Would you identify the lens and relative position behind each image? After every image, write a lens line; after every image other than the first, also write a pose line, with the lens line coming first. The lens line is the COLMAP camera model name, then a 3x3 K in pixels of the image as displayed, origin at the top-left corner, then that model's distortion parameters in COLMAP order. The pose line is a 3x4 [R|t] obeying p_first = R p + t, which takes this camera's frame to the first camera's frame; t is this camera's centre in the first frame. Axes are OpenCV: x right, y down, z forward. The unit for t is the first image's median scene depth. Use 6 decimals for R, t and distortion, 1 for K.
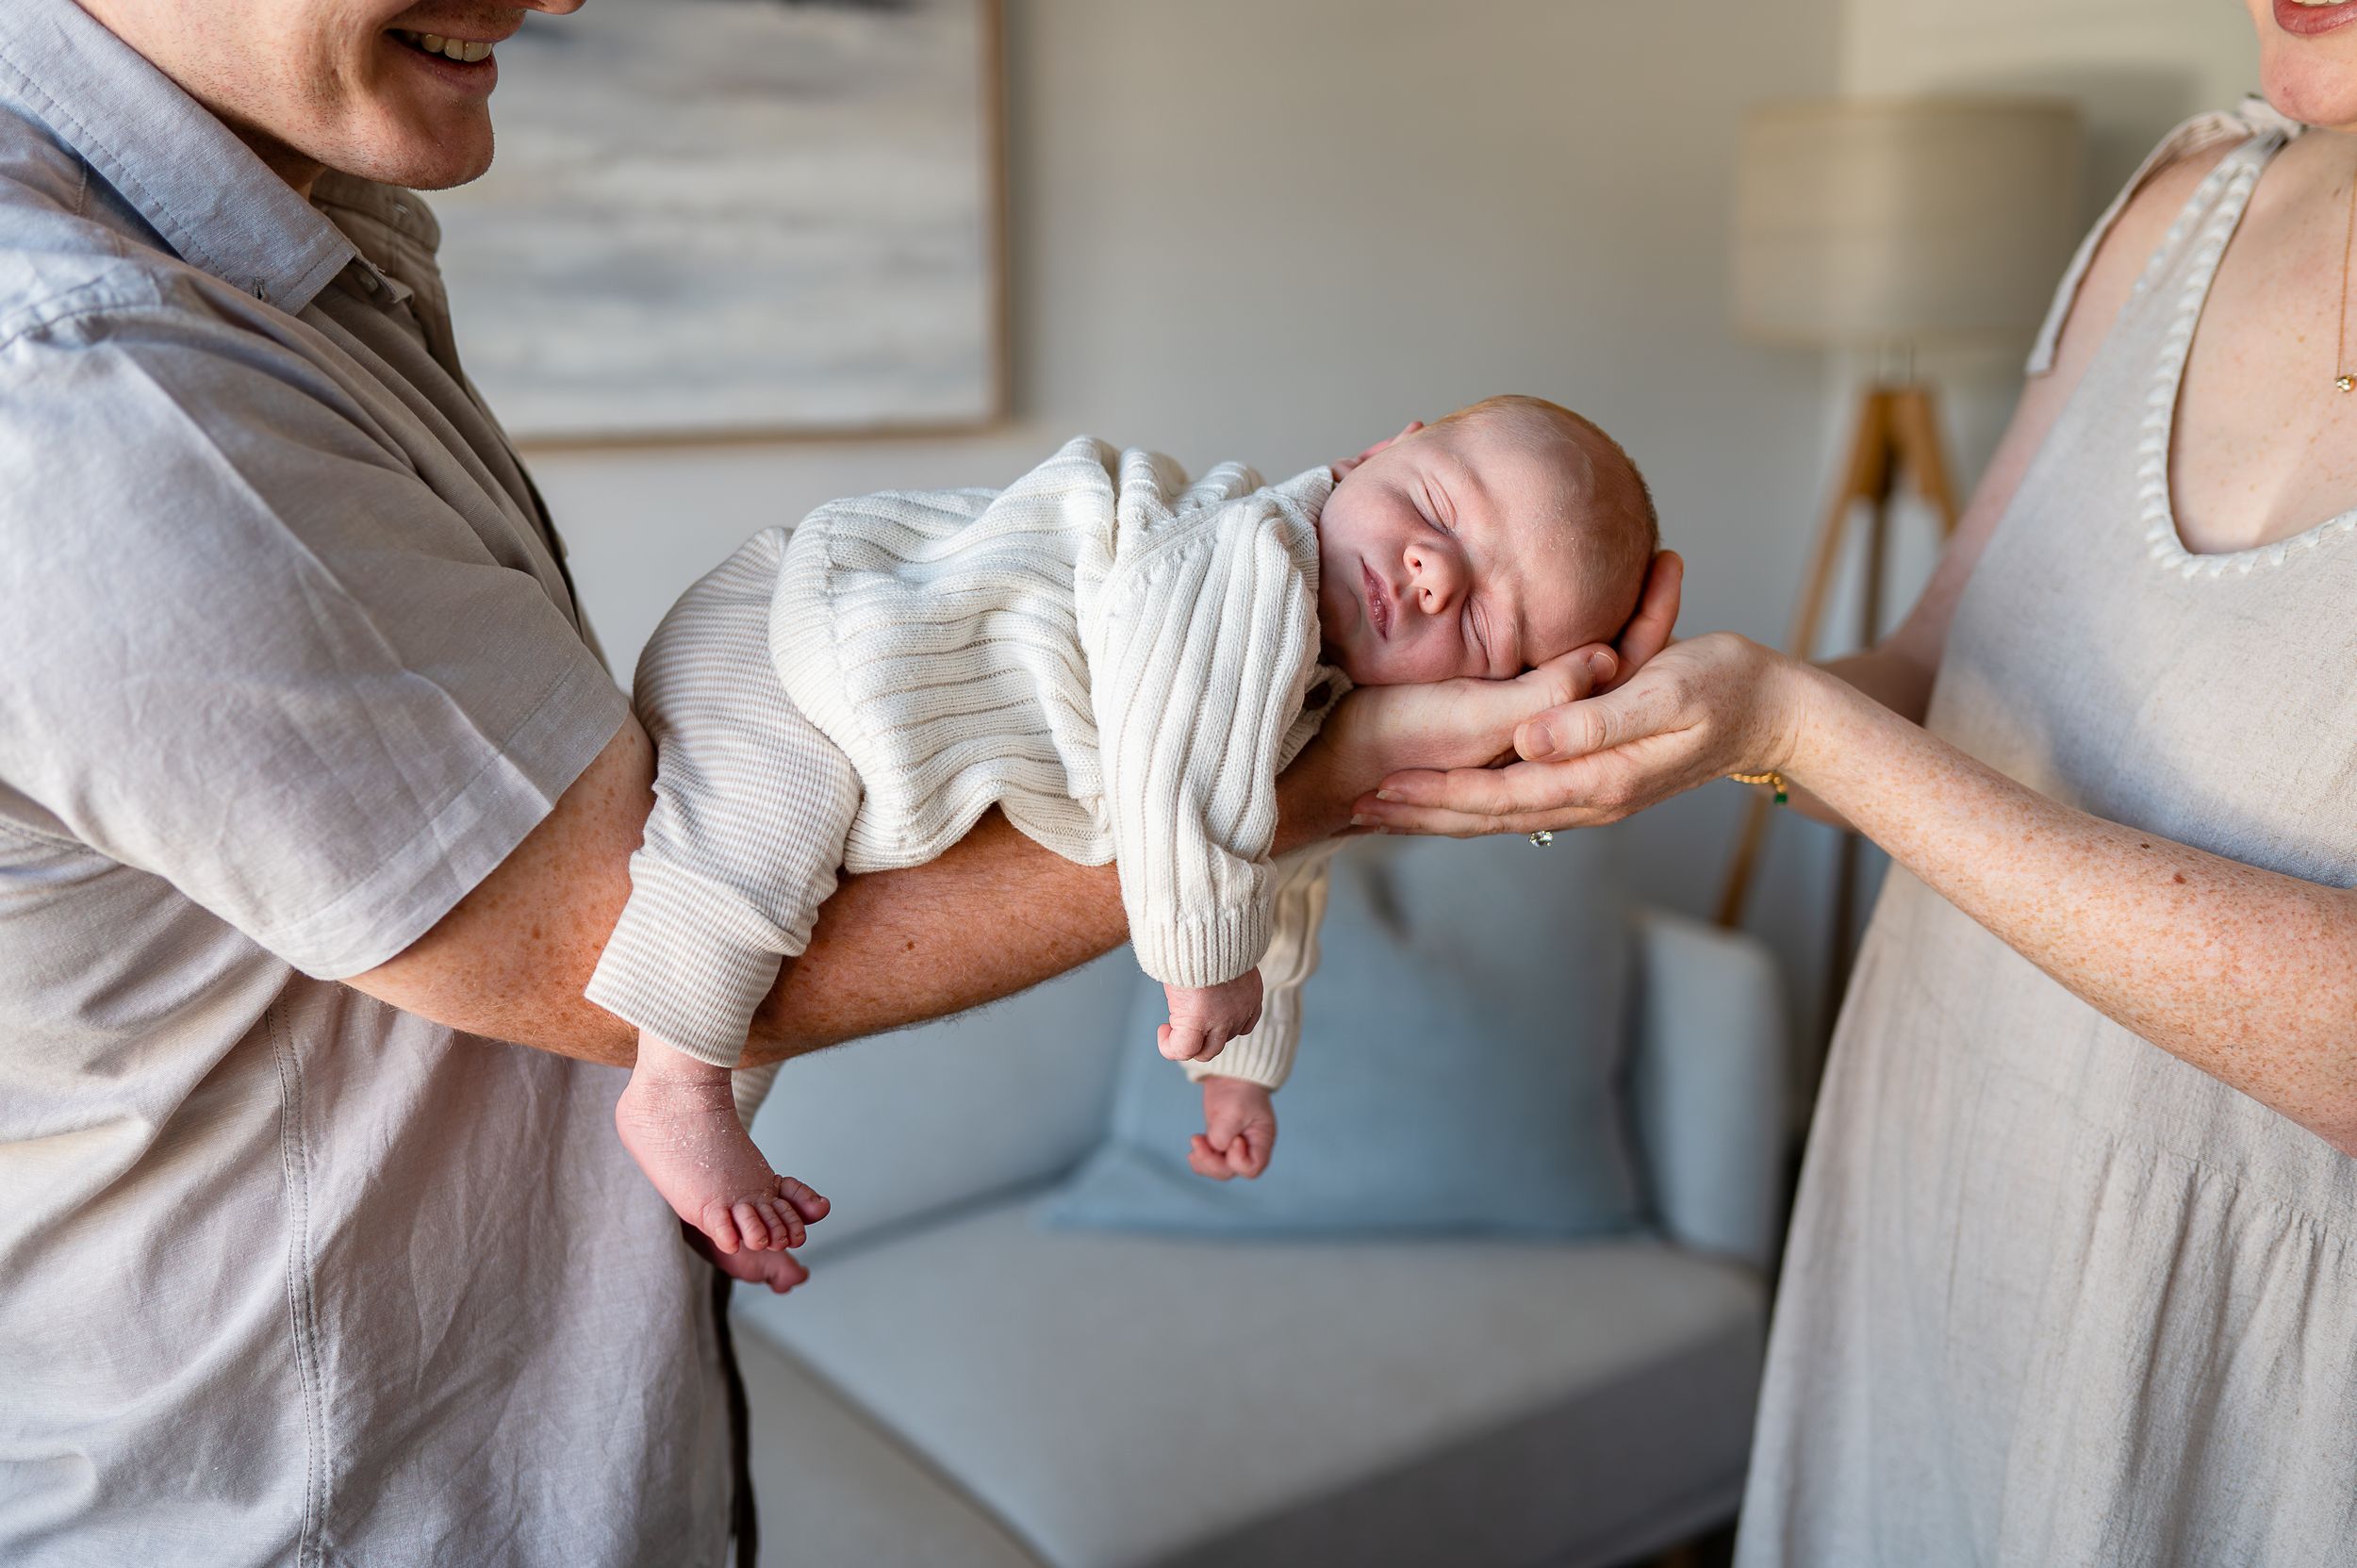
lens RADIAL K [[5754.1, 0, 1178.5], [0, 5754.1, 784.0], [0, 0, 1]] dist [-0.139883, 0.686239]
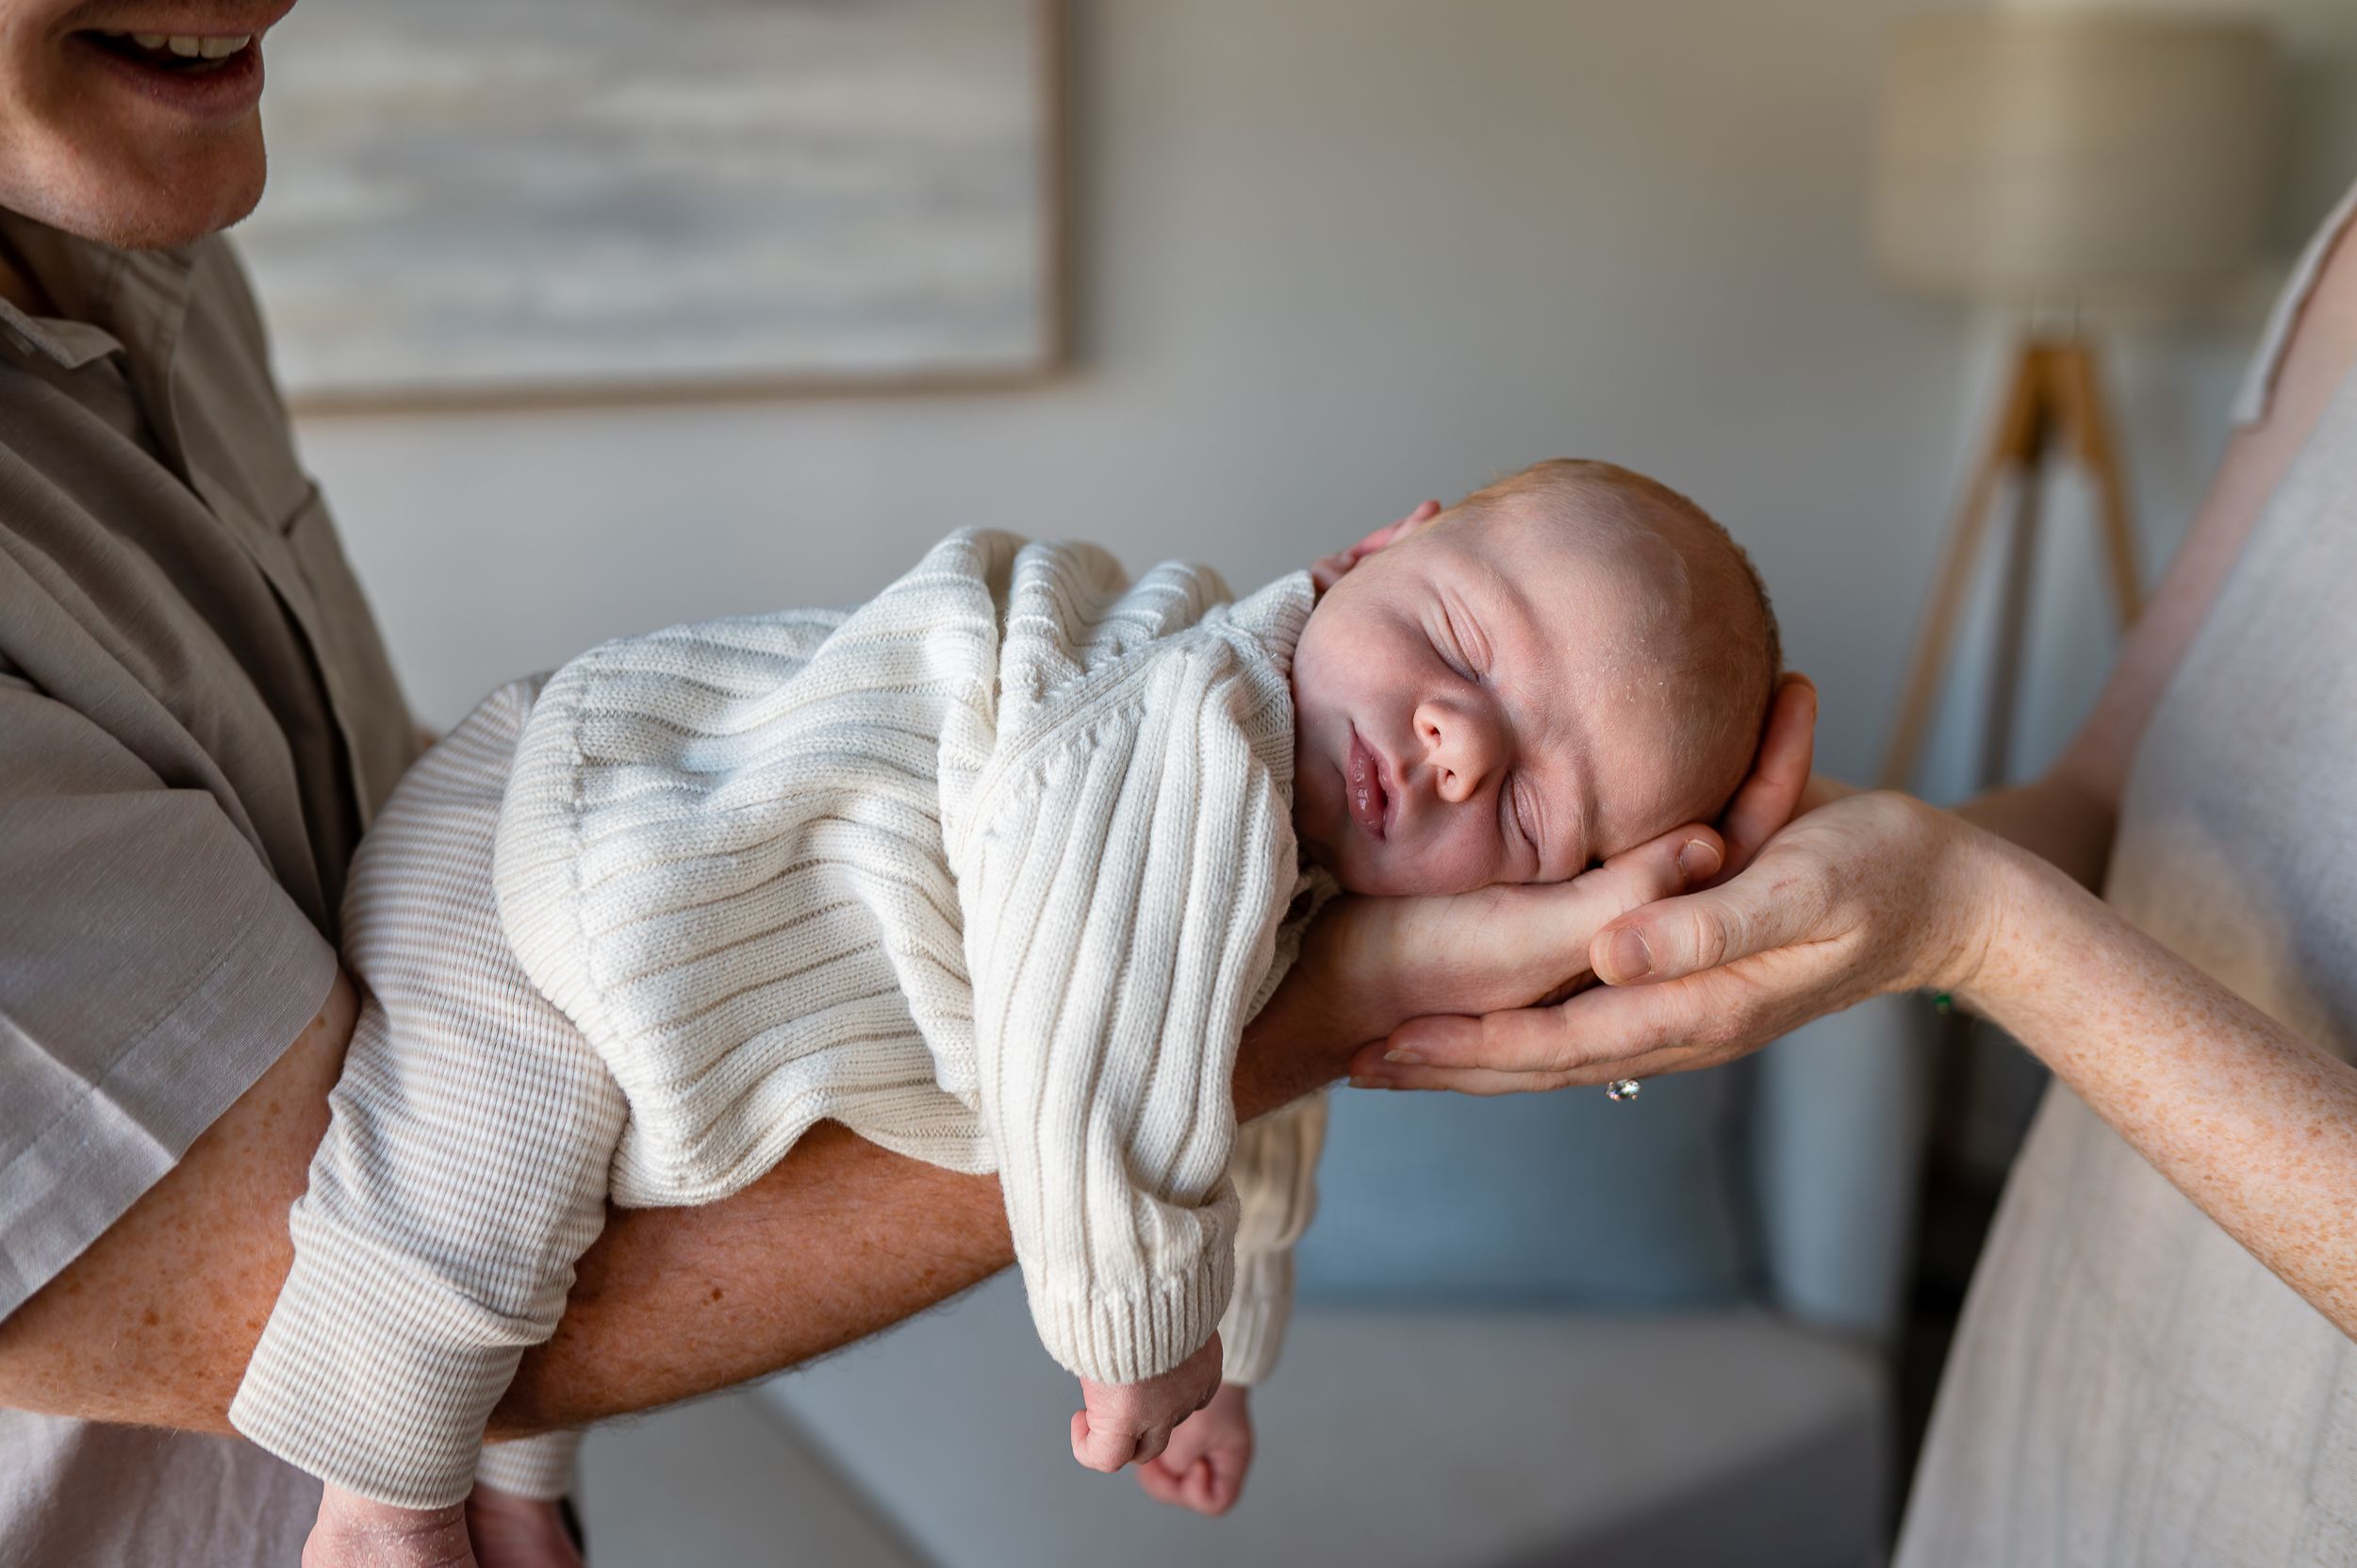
lens RADIAL K [[4352.8, 0, 1178.5], [0, 4352.8, 784.0], [0, 0, 1]] dist [-0.441298, 5.370728]
pose [[0.999776, -0.016846, -0.012819, 0.017227], [0.018038, 0.994884, 0.099403, -0.085077], [0.011079, -0.099612, 0.994965, 0.487175]]
